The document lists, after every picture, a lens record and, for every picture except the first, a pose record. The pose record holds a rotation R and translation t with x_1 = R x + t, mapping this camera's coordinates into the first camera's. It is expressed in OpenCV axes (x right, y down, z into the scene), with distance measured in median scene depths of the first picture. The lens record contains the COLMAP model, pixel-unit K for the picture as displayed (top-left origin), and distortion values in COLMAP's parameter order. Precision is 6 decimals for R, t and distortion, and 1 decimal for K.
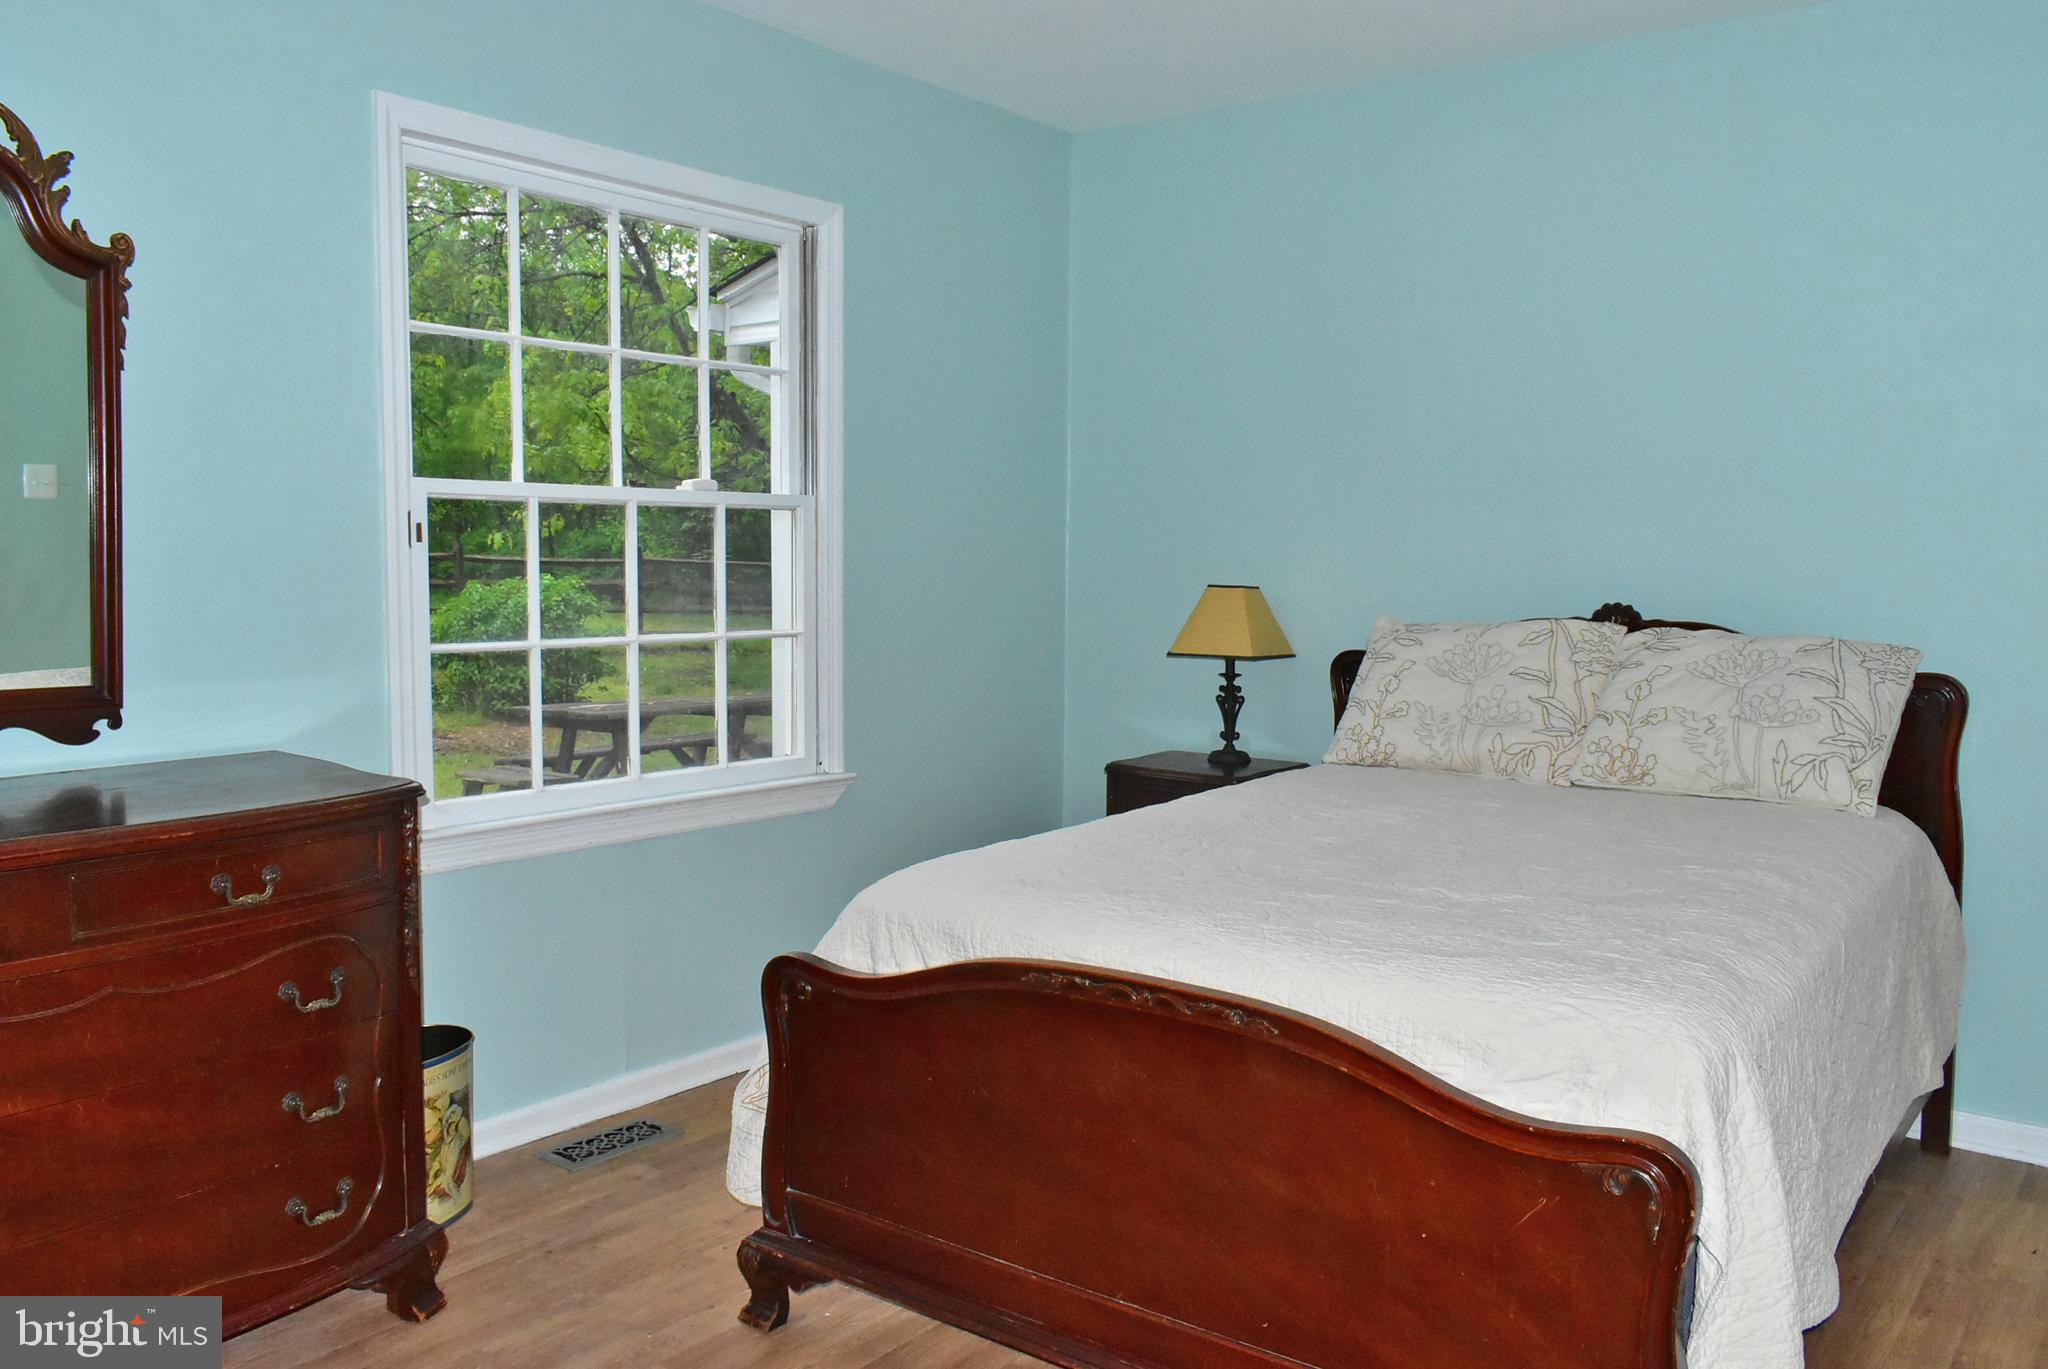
lens RADIAL K [[1584.2, 0, 1026.7], [0, 1584.2, 679.7], [0, 0, 1]] dist [-0.024487, 0.014274]
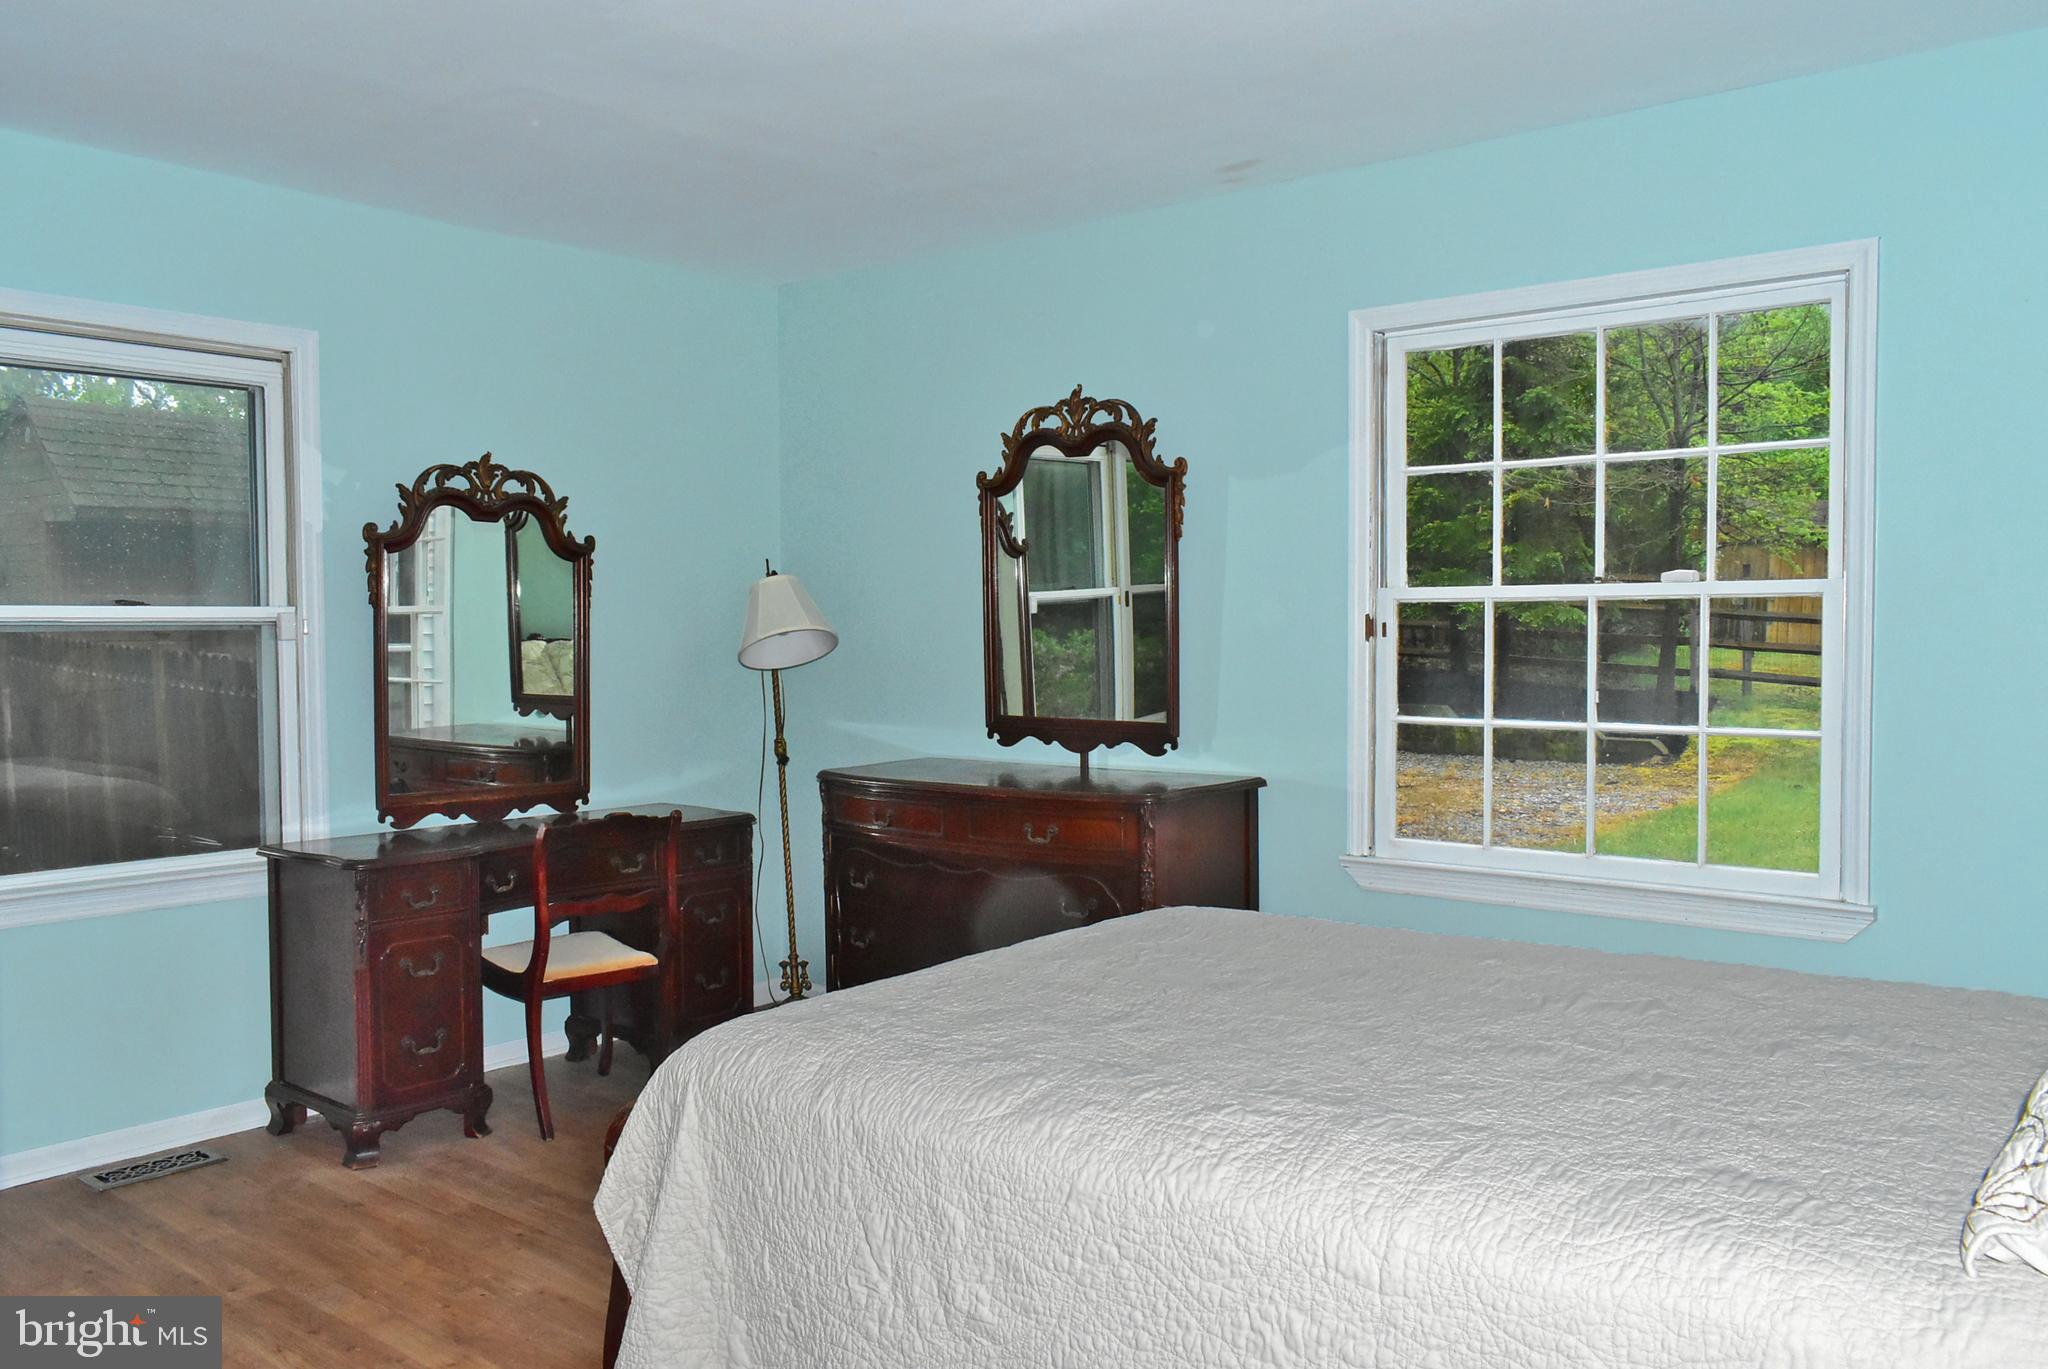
lens RADIAL K [[1584.2, 0, 1026.7], [0, 1584.2, 679.7], [0, 0, 1]] dist [-0.024487, 0.014274]
pose [[-0.027165, 0.026995, -0.999266, 1.117631], [-0.075909, 0.996693, 0.028989, -0.080595], [0.996745, 0.076640, -0.025026, 0.882266]]
